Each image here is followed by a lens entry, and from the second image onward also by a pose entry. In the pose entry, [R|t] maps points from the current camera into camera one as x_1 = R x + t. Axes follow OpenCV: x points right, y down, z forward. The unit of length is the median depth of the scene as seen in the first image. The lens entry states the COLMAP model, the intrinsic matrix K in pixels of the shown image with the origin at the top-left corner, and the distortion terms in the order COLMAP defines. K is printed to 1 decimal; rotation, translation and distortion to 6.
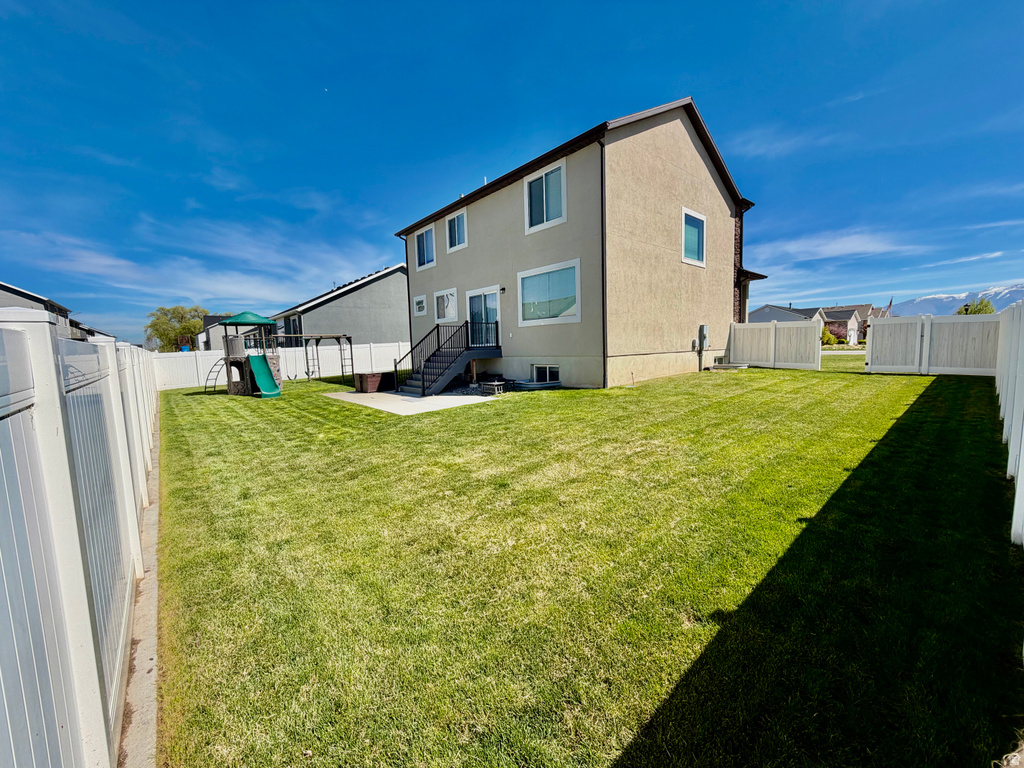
lens RADIAL K [[402.5, 0, 533.6], [0, 402.5, 383.9], [0, 0, 1]] dist [-0.000281, 0.000033]
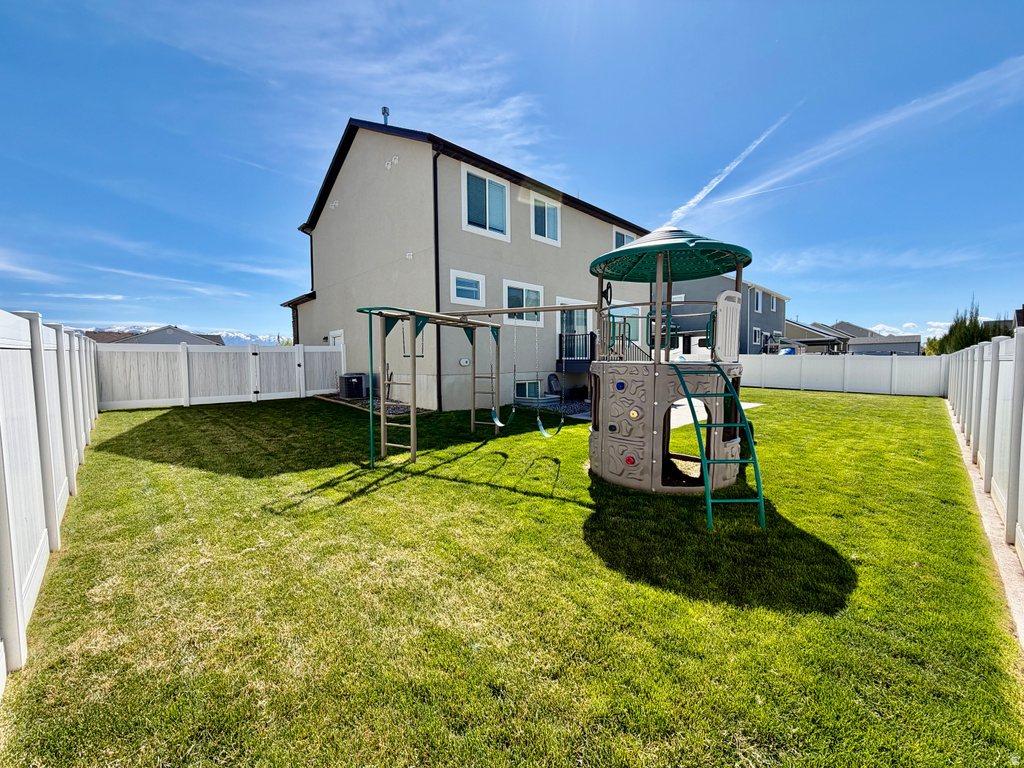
lens RADIAL K [[402.5, 0, 533.6], [0, 402.5, 383.9], [0, 0, 1]] dist [-0.000281, 0.000033]
pose [[-0.048175, -0.021768, 0.998602, -0.925356], [0.111184, 0.993433, 0.027019, -0.062444], [-0.992632, 0.112330, -0.045438, 0.991367]]
